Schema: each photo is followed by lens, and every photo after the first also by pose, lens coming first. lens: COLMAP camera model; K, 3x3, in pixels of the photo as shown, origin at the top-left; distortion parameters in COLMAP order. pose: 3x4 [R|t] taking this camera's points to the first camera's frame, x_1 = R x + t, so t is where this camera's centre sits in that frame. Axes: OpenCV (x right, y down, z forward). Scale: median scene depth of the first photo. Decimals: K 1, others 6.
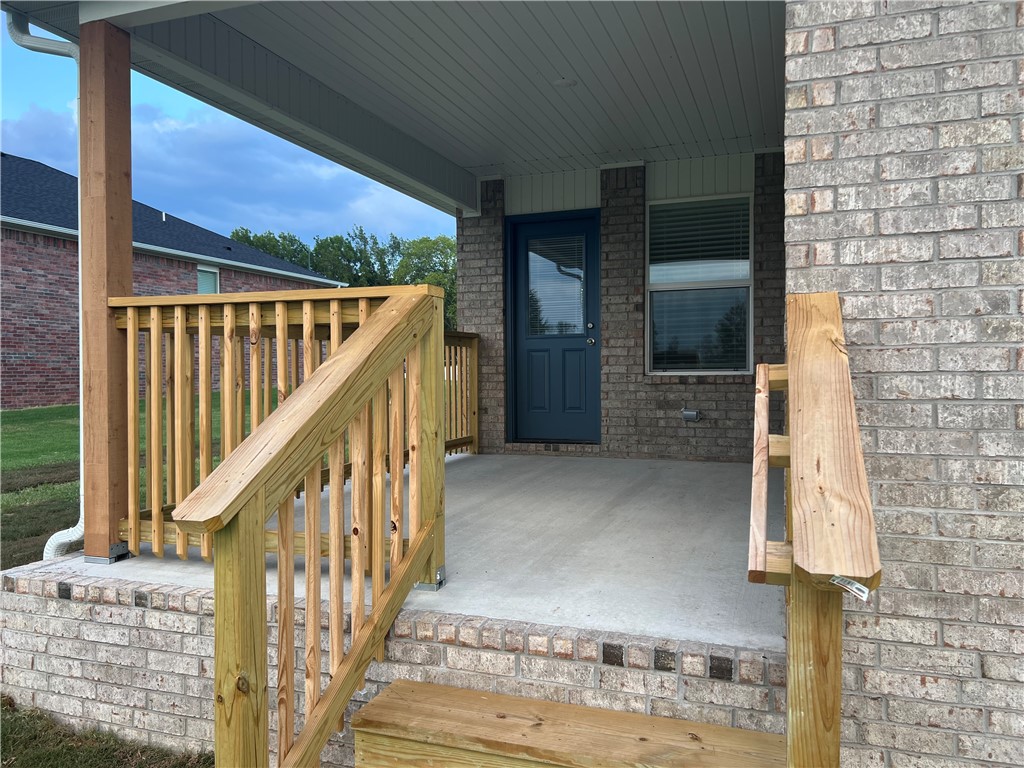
lens RADIAL K [[793.2, 0, 512.0], [0, 793.2, 384.0], [0, 0, 1]] dist [0.009574, -0.002028]
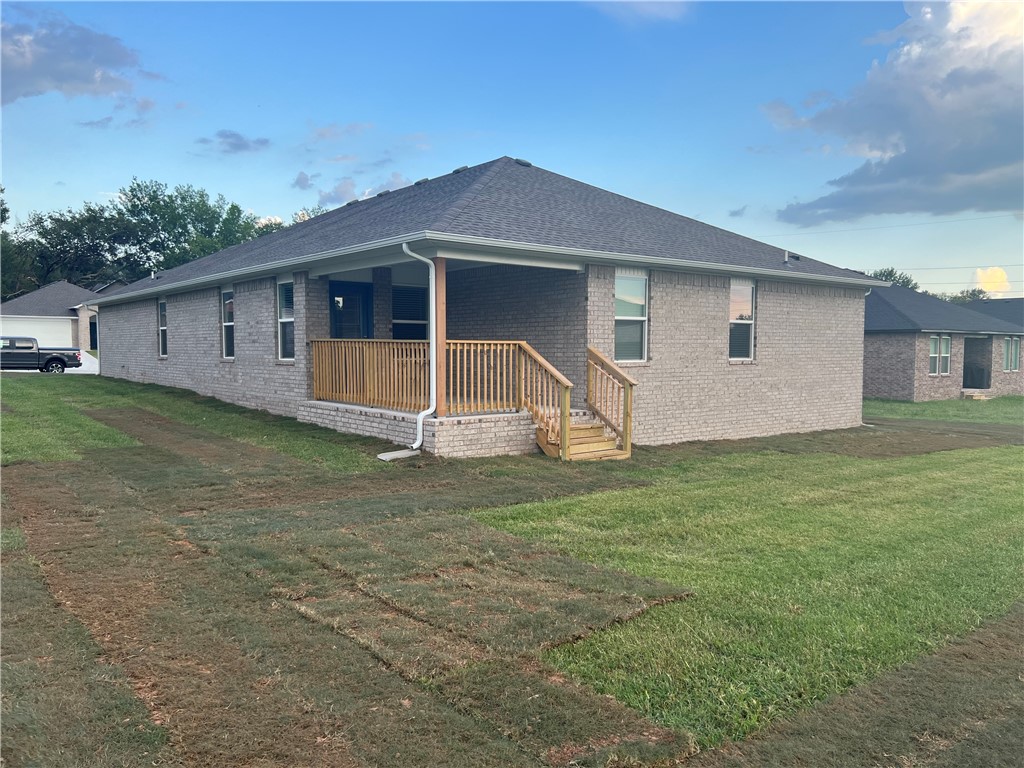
lens RADIAL K [[793.2, 0, 512.0], [0, 793.2, 384.0], [0, 0, 1]] dist [0.009574, -0.002028]
pose [[0.523833, -0.034935, 0.851104, -3.467325], [0.003397, 0.999236, 0.038925, -0.055734], [-0.851814, -0.017499, 0.523552, -1.092145]]
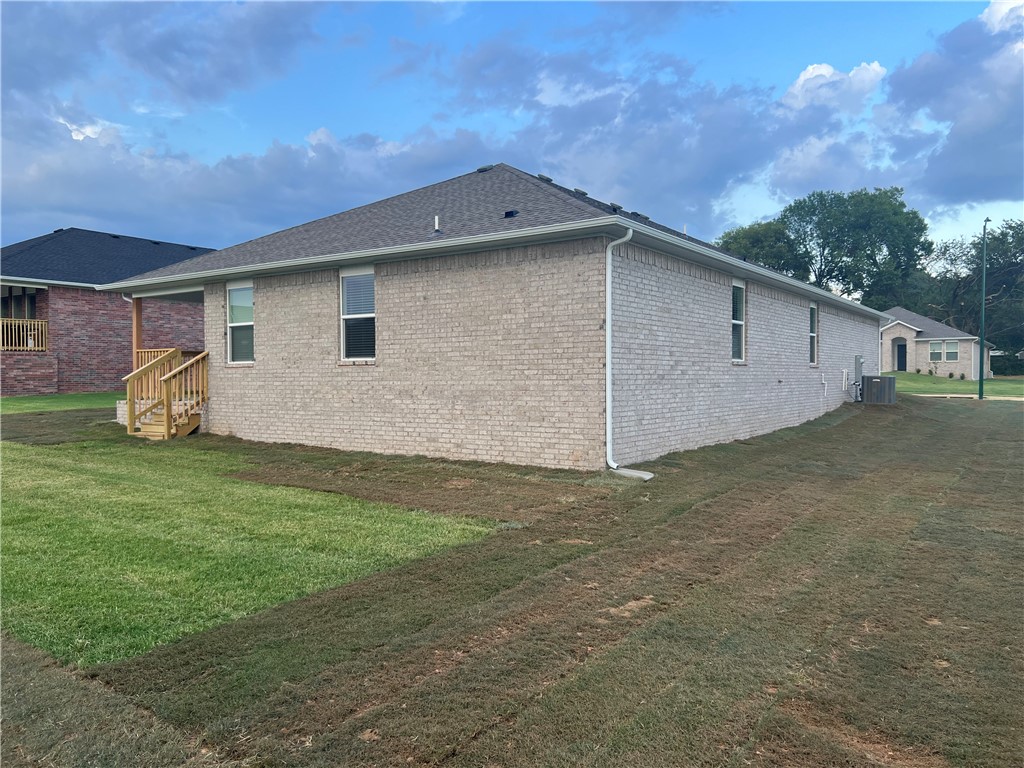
lens RADIAL K [[793.2, 0, 512.0], [0, 793.2, 384.0], [0, 0, 1]] dist [0.009574, -0.002028]
pose [[0.965901, 0.001059, -0.258911, 3.382460], [-0.000992, 0.999999, 0.000393, 0.117858], [0.258911, -0.000122, 0.965901, -3.626828]]
